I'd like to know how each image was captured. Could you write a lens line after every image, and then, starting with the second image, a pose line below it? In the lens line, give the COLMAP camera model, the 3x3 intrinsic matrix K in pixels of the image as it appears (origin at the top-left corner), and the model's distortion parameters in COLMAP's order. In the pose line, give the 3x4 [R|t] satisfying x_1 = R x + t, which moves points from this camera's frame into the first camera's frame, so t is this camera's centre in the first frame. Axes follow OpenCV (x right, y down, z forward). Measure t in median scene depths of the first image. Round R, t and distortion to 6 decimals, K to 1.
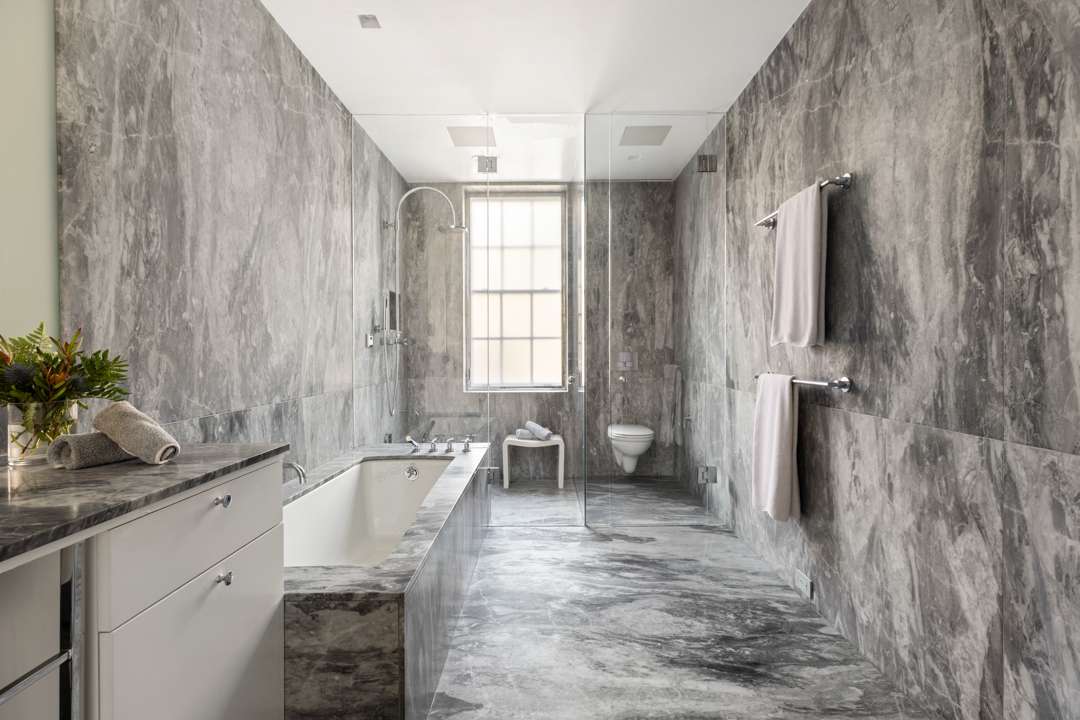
lens RADIAL K [[489.0, 0, 539.1], [0, 489.0, 356.2], [0, 0, 1]] dist [0.001784, 0.000217]
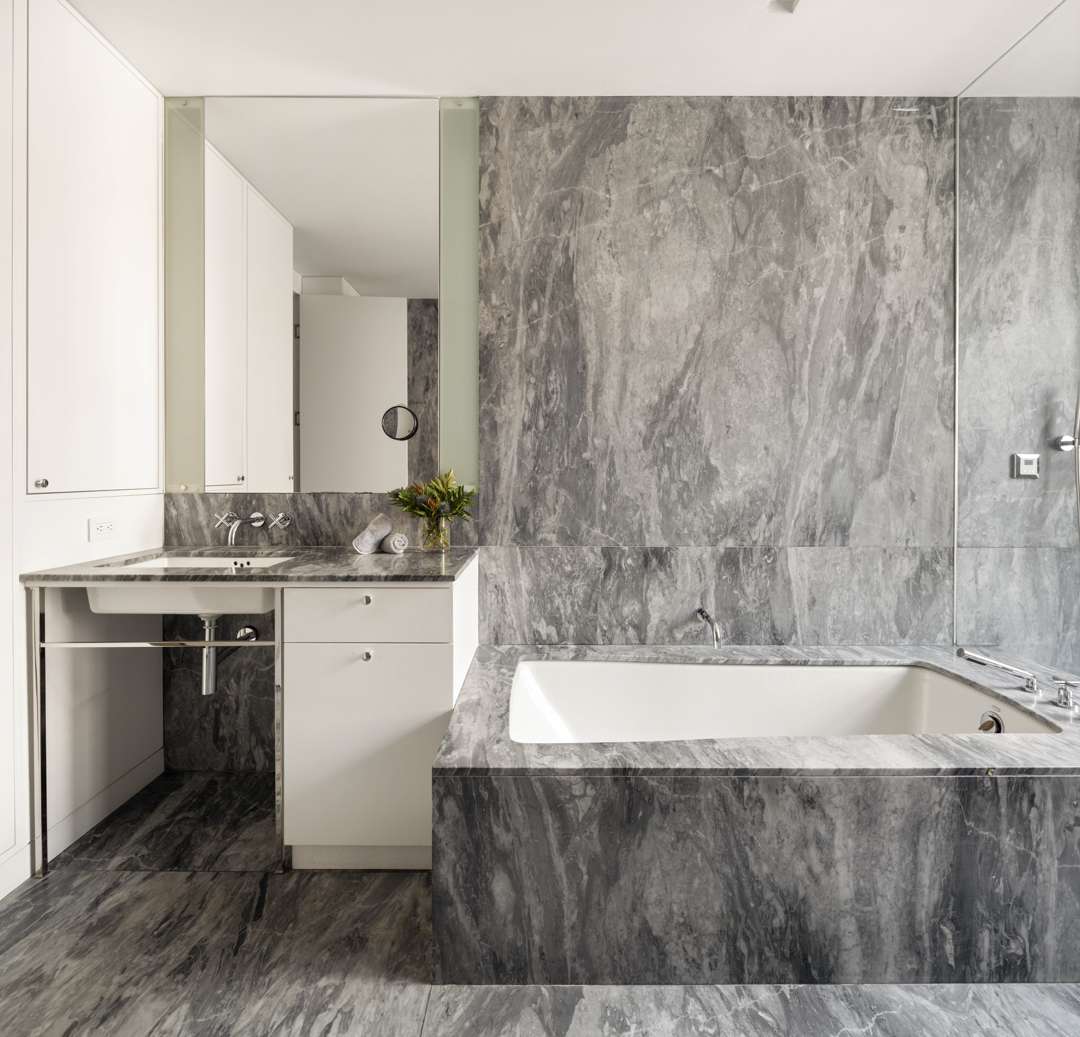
lens RADIAL K [[530.5, 0, 544.1], [0, 530.5, 475.3], [0, 0, 1]] dist [-0.001245, -0.000881]
pose [[-0.004104, 0.008182, -0.999958, 0.536623], [-0.007898, 0.999935, 0.008214, -0.046753], [0.999960, 0.007931, -0.004039, 0.938586]]
